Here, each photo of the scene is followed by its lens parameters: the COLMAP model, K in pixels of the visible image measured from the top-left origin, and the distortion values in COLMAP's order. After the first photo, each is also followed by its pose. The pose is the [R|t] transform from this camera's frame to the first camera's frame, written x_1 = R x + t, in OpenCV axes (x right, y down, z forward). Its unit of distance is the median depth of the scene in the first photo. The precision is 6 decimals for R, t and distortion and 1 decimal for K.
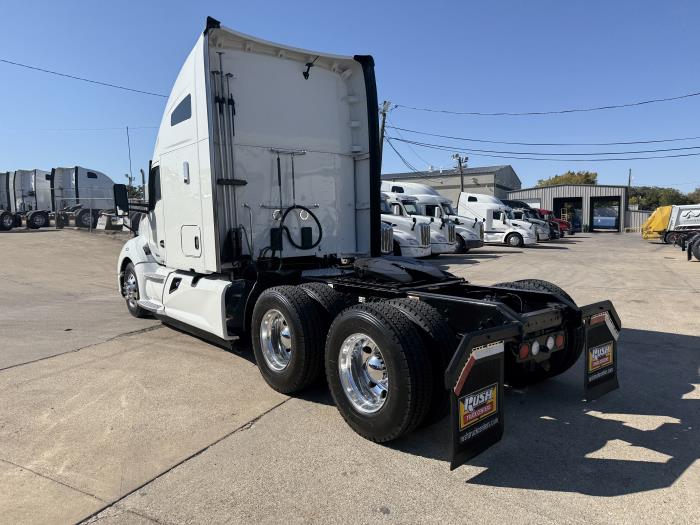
lens RADIAL K [[496.2, 0, 352.3], [0, 496.2, 265.1], [0, 0, 1]] dist [0.061552, -0.086366]
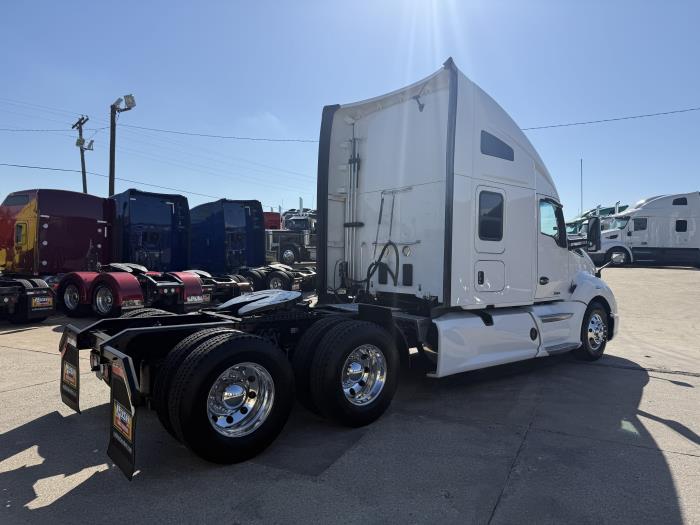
lens RADIAL K [[496.2, 0, 352.3], [0, 496.2, 265.1], [0, 0, 1]] dist [0.061552, -0.086366]
pose [[0.012518, 0.031274, -0.999432, 0.924413], [-0.105817, 0.993940, 0.029777, -0.097500], [0.994307, 0.105384, 0.015752, 0.932632]]
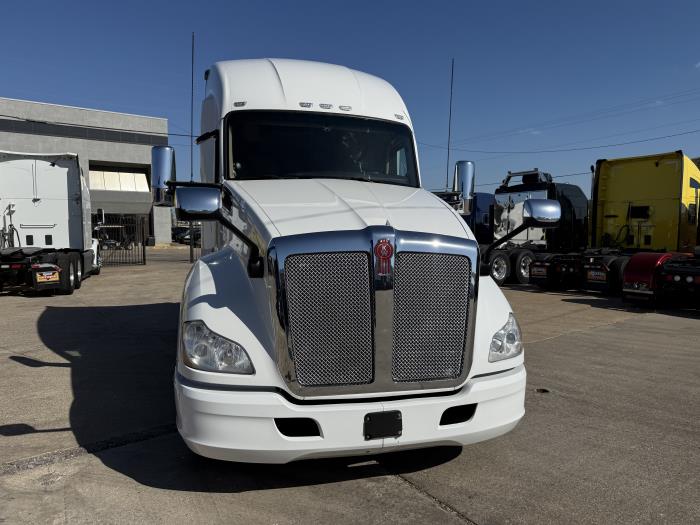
lens RADIAL K [[490.4, 0, 350.0], [0, 490.4, 262.5], [0, 0, 1]] dist [0.066502, -0.086814]
pose [[-0.896883, -0.022622, 0.441689, -0.770680], [0.041938, 0.989841, 0.135855, -0.156990], [-0.440275, 0.140370, -0.886822, 2.008990]]
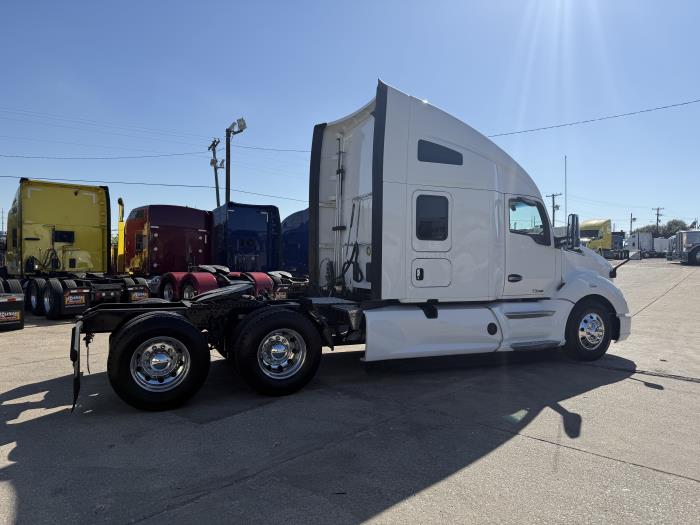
lens RADIAL K [[496.2, 0, 352.3], [0, 496.2, 265.1], [0, 0, 1]] dist [0.061552, -0.086366]
pose [[-0.265456, 0.026331, -0.963763, 1.014258], [-0.089023, 0.994687, 0.051696, -0.131175], [0.960004, 0.099521, -0.261702, 1.328256]]
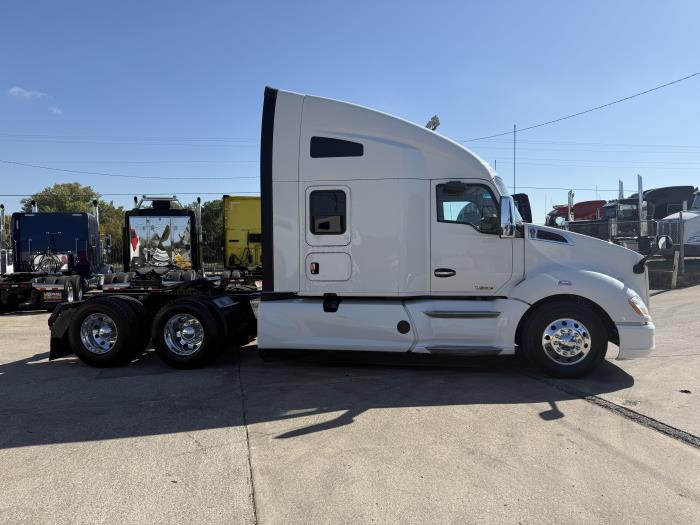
lens RADIAL K [[490.1, 0, 355.4], [0, 490.1, 262.5], [0, 0, 1]] dist [0.069124, -0.082241]
pose [[-0.748077, 0.036597, -0.662602, 0.607620], [-0.037714, 0.994520, 0.097510, -0.188975], [0.662540, 0.097934, -0.742597, 2.027806]]
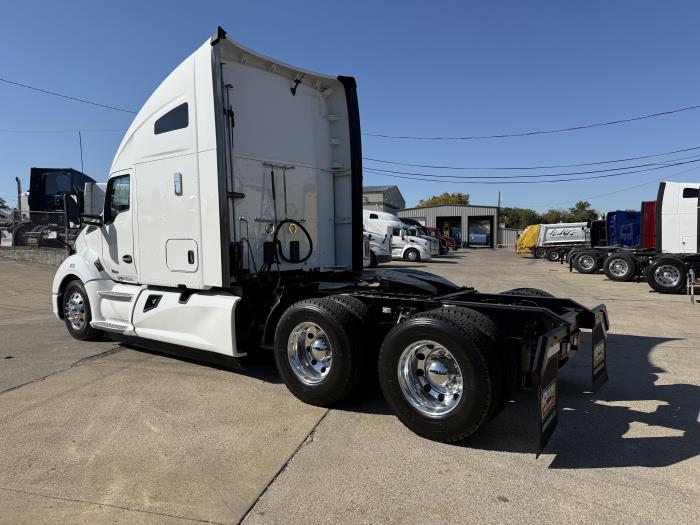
lens RADIAL K [[496.2, 0, 352.3], [0, 496.2, 265.1], [0, 0, 1]] dist [0.061552, -0.086366]
pose [[0.973041, -0.008563, 0.230471, -0.223934], [0.015978, 0.999412, -0.030326, 0.004313], [-0.230076, 0.033191, 0.972606, 0.000487]]
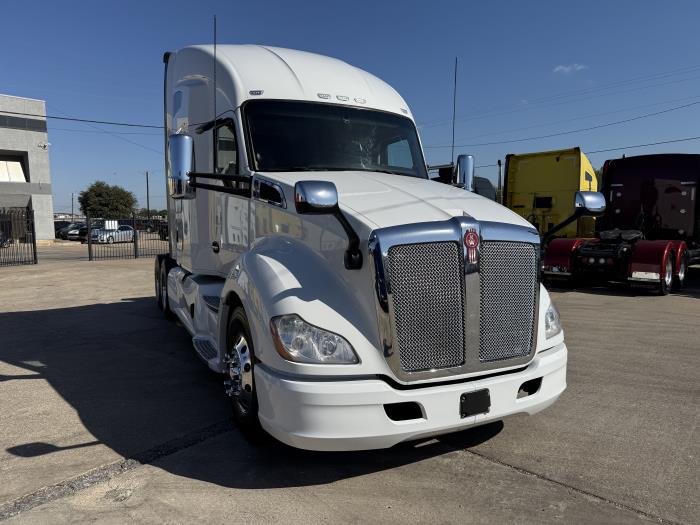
lens RADIAL K [[490.4, 0, 350.0], [0, 490.4, 262.5], [0, 0, 1]] dist [0.066502, -0.086814]
pose [[-0.969463, -0.000952, 0.245236, -0.609817], [0.039787, 0.986133, 0.161116, -0.164875], [-0.241989, 0.165953, -0.955982, 2.081673]]
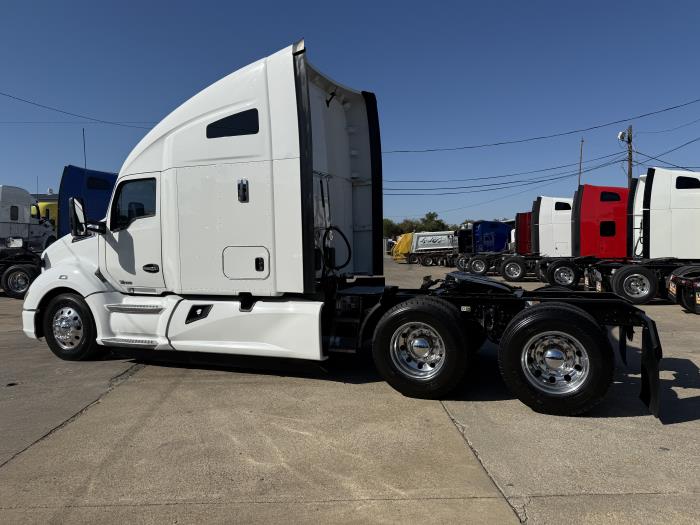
lens RADIAL K [[496.2, 0, 352.3], [0, 496.2, 265.1], [0, 0, 1]] dist [0.061552, -0.086366]
pose [[0.868366, -0.020400, 0.495504, -0.603916], [0.044955, 0.998278, -0.037685, 0.000207], [-0.493882, 0.054999, 0.867788, 0.091408]]
